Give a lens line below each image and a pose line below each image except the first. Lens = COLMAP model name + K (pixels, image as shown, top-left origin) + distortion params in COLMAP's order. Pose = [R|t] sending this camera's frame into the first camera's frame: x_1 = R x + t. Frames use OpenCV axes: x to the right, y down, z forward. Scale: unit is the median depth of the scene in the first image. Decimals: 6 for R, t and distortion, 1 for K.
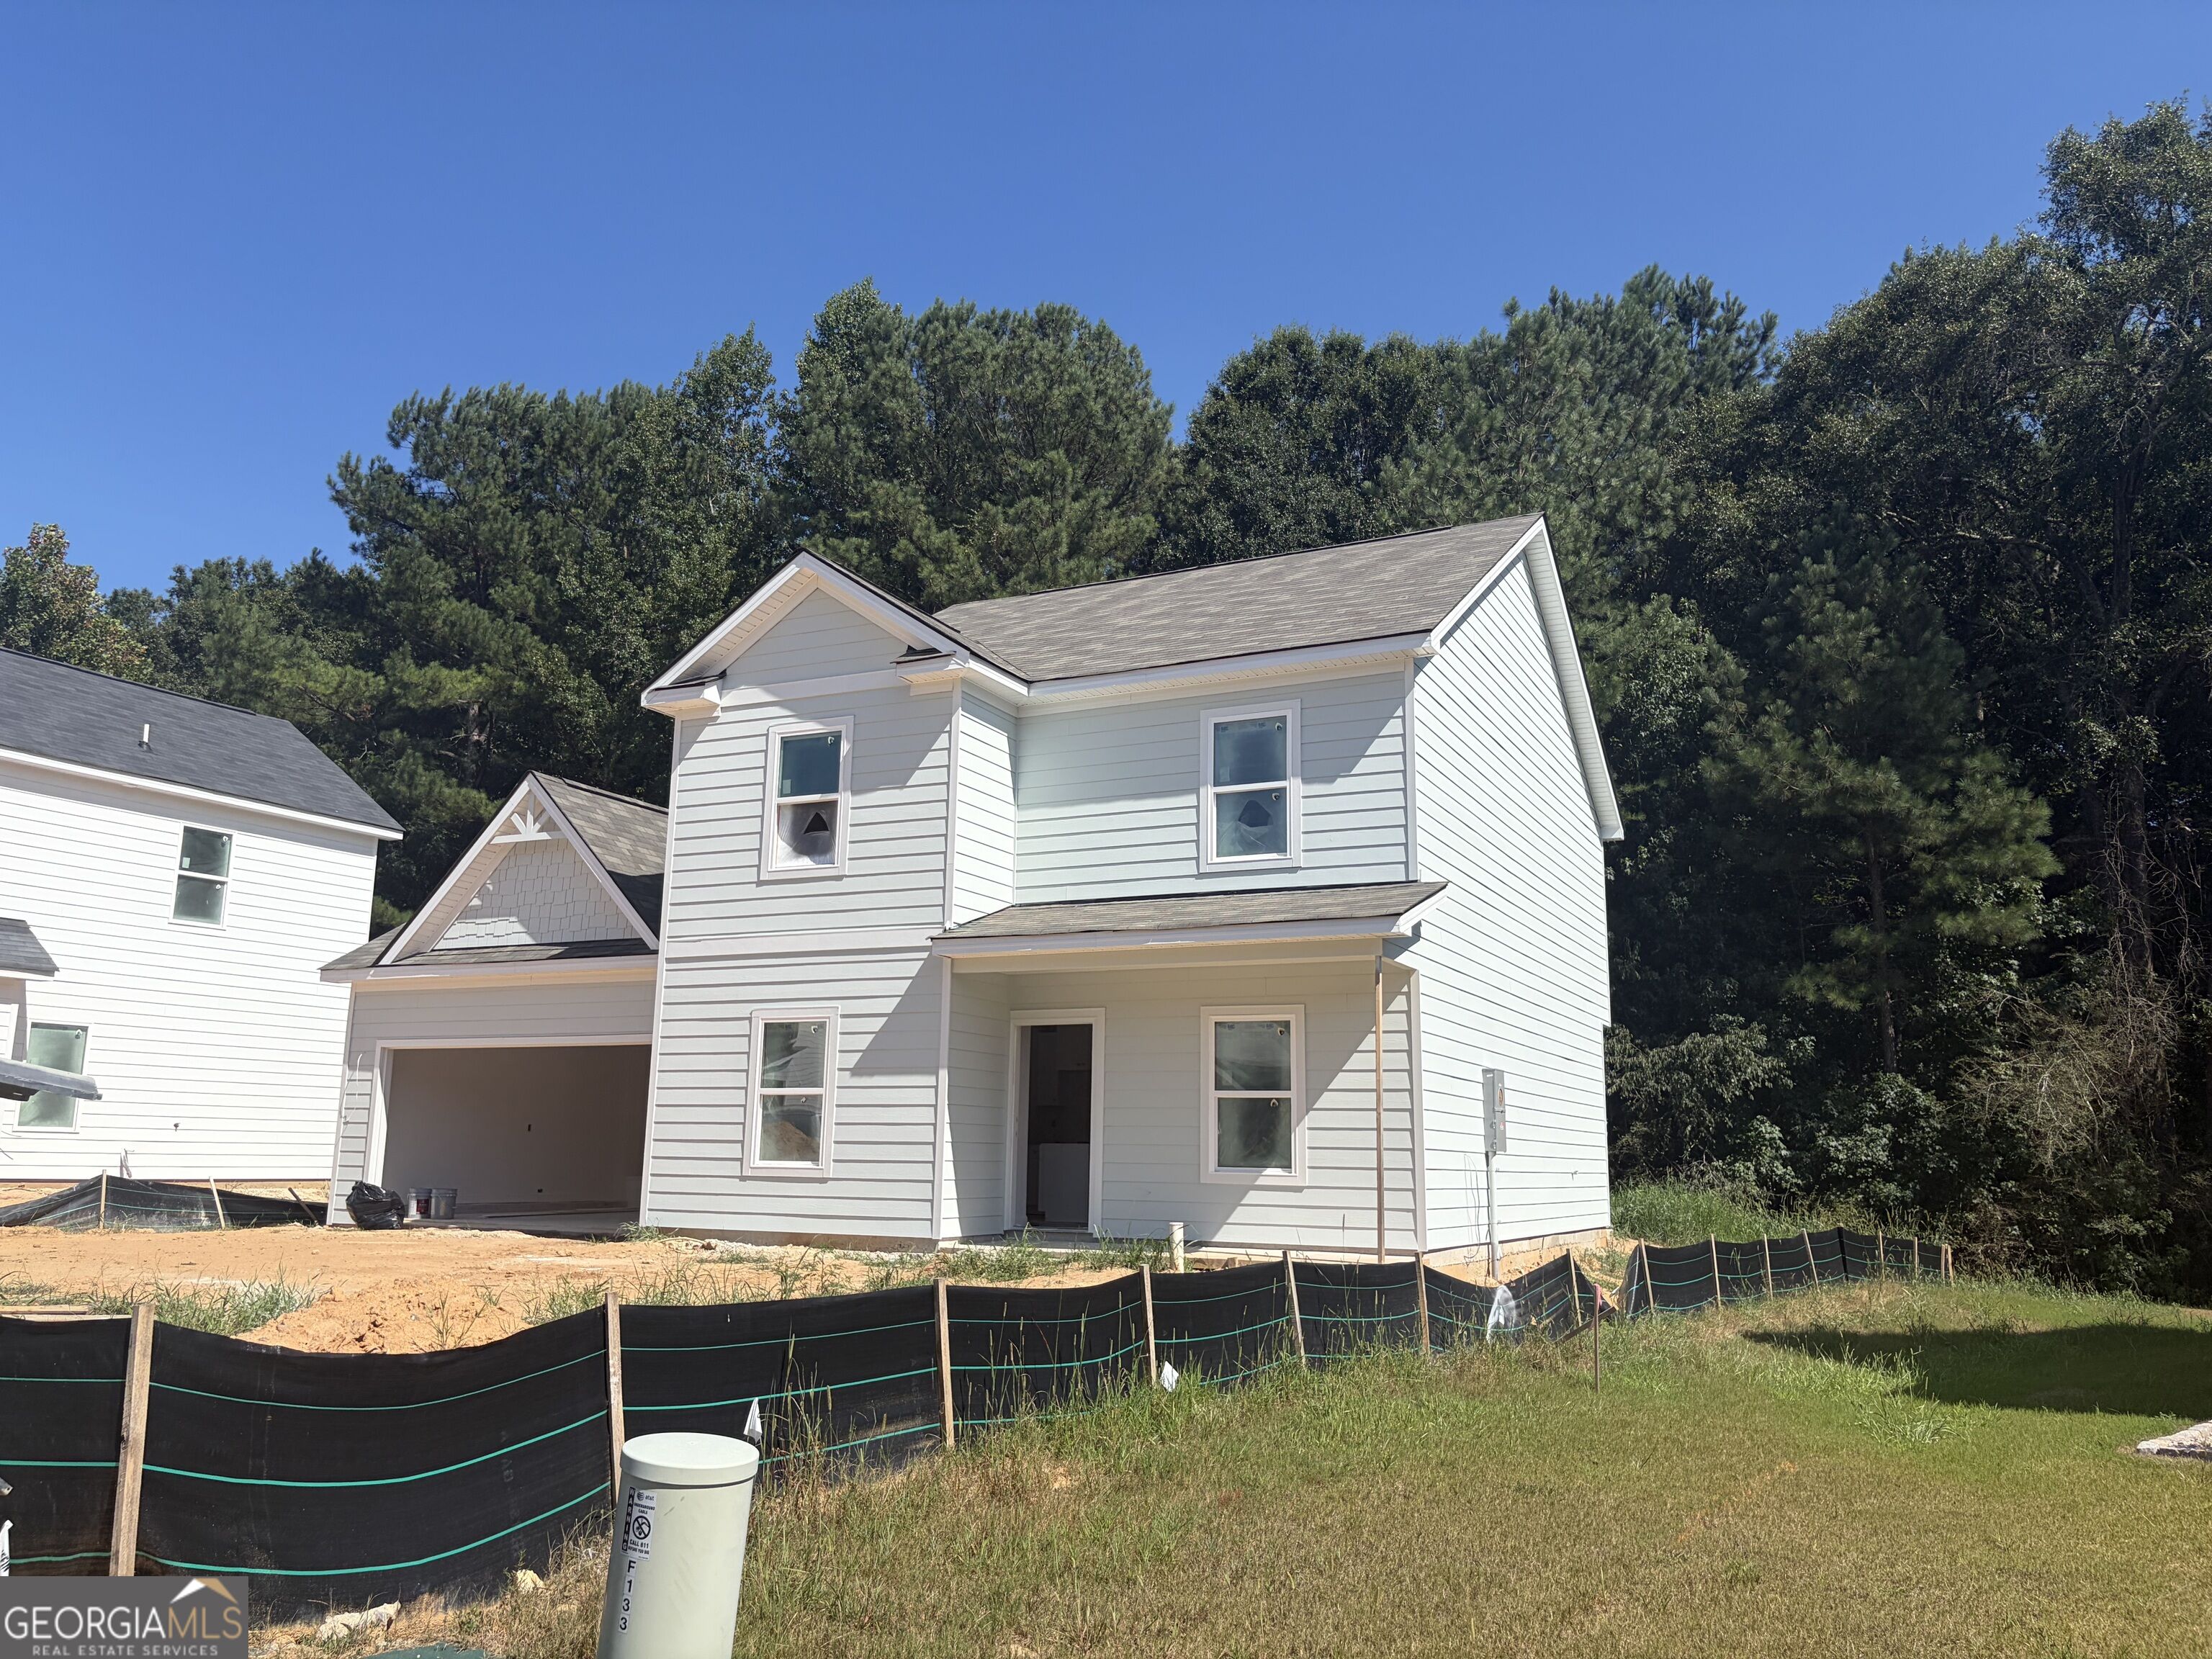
lens RADIAL K [[1647.2, 0, 1106.0], [0, 1647.2, 829.5], [0, 0, 1]] dist [0.073661, -0.084956]
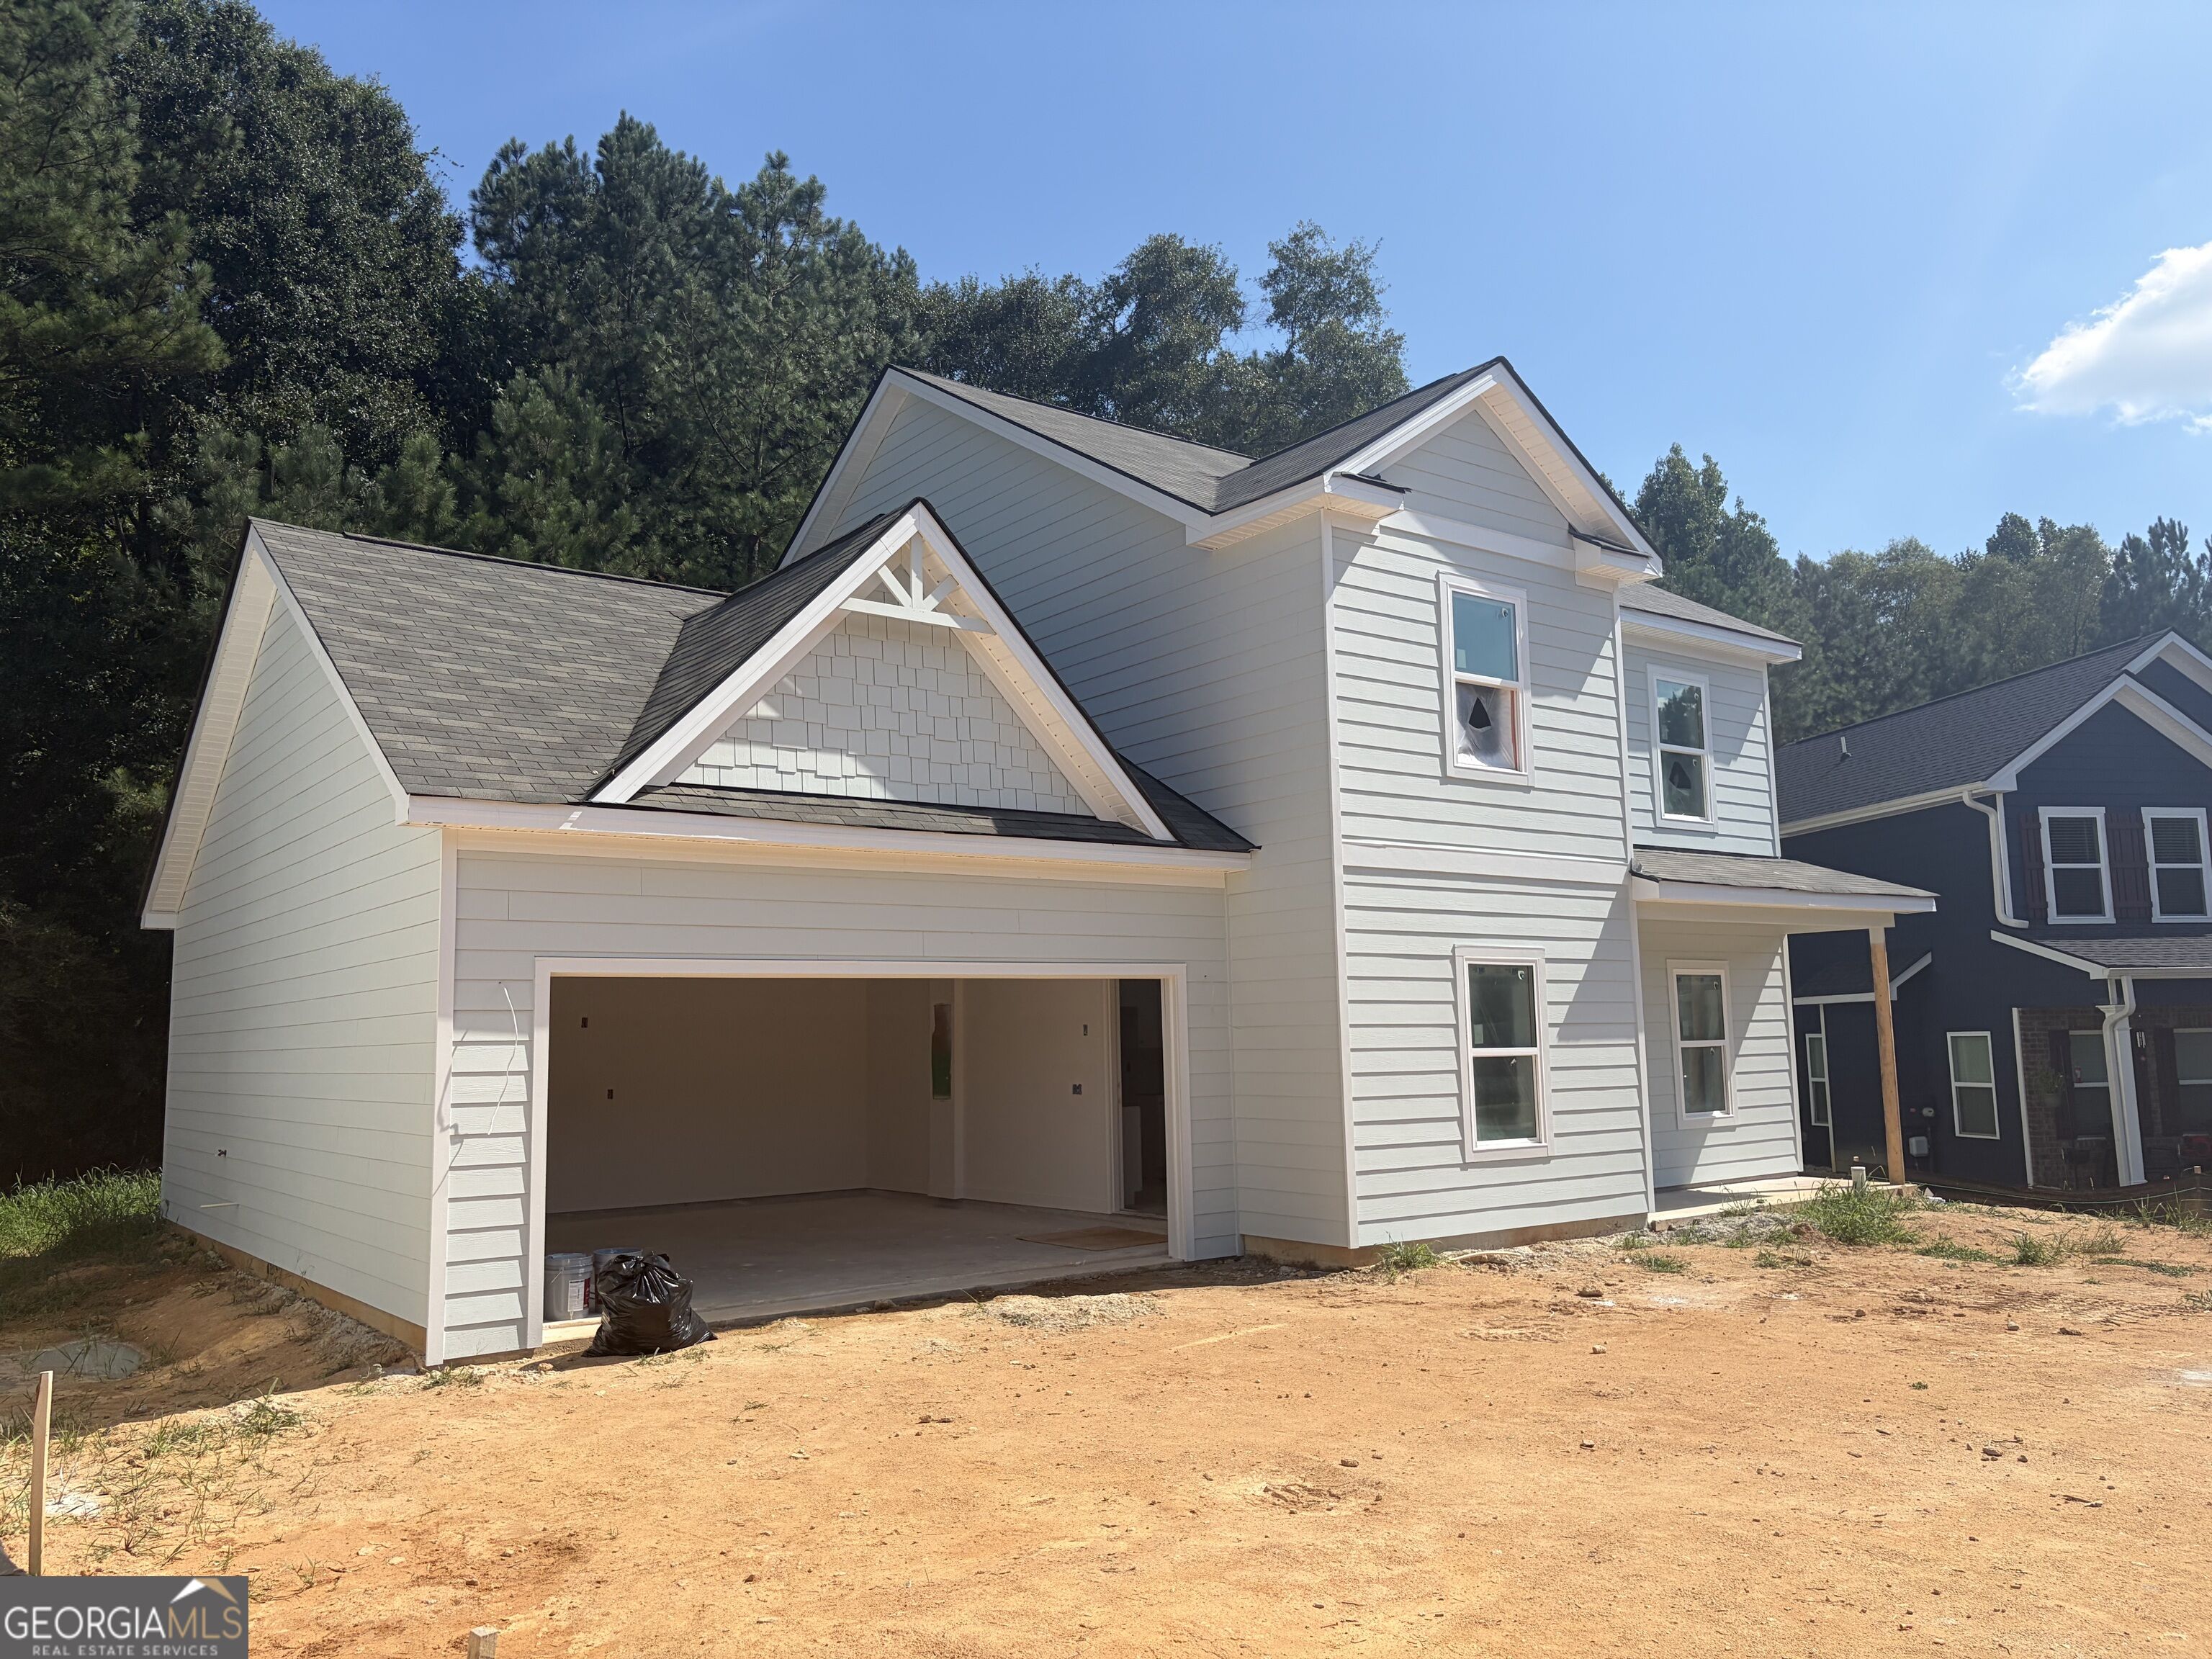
lens RADIAL K [[1665.2, 0, 1089.0], [0, 1665.2, 840.0], [0, 0, 1]] dist [0.026718, 0.004202]
pose [[0.456666, 0.078942, 0.886129, -0.752651], [-0.145457, 0.989277, -0.013170, 0.073509], [-0.877667, -0.122879, 0.463251, 0.617686]]
